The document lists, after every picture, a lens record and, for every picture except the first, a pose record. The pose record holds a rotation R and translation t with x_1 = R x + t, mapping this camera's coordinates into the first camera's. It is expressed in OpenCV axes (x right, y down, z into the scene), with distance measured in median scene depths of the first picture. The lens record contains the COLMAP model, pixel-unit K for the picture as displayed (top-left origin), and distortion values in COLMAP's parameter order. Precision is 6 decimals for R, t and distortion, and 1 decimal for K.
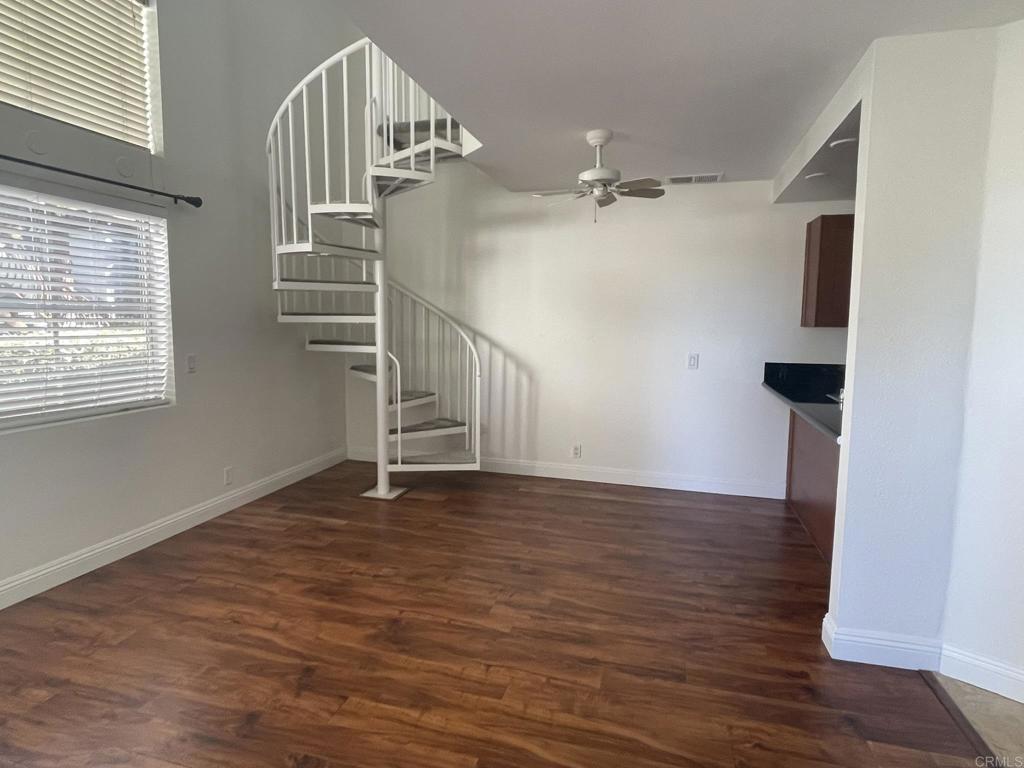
lens RADIAL K [[566.5, 0, 512.0], [0, 566.5, 384.0], [0, 0, 1]] dist [0.013837, -0.023087]
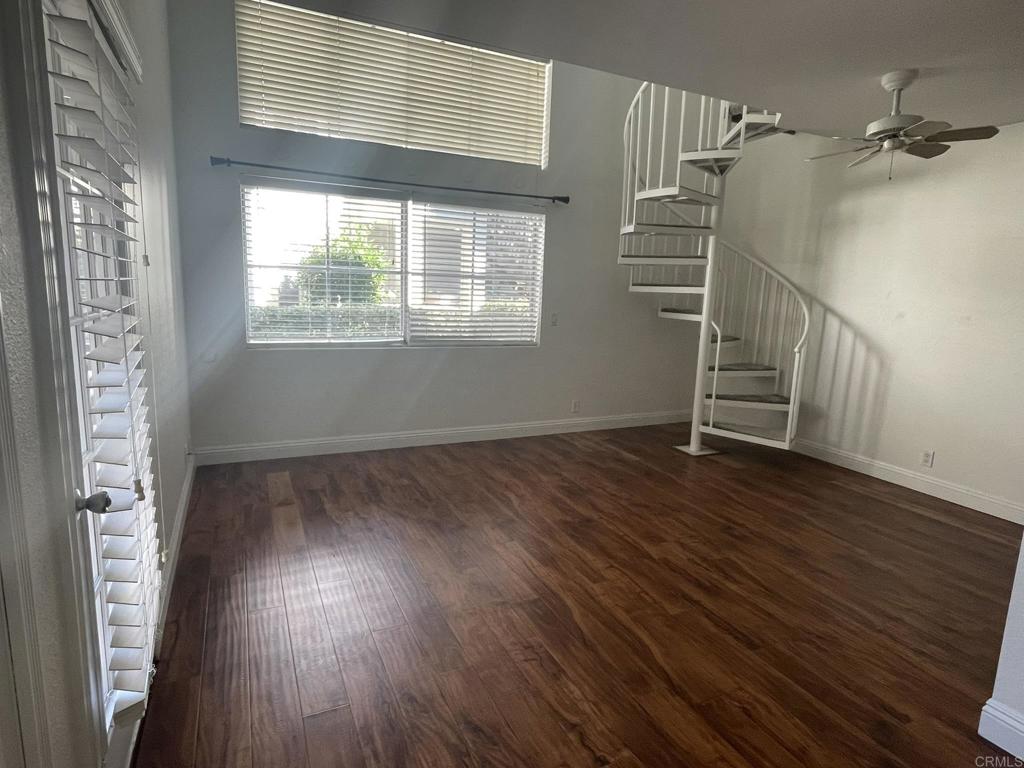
lens RADIAL K [[566.5, 0, 512.0], [0, 566.5, 384.0], [0, 0, 1]] dist [0.013837, -0.023087]
pose [[0.656181, 0.140811, -0.741349, 0.416208], [-0.115082, 0.989617, 0.086105, 0.014692], [0.745776, 0.028815, 0.665573, 0.003908]]
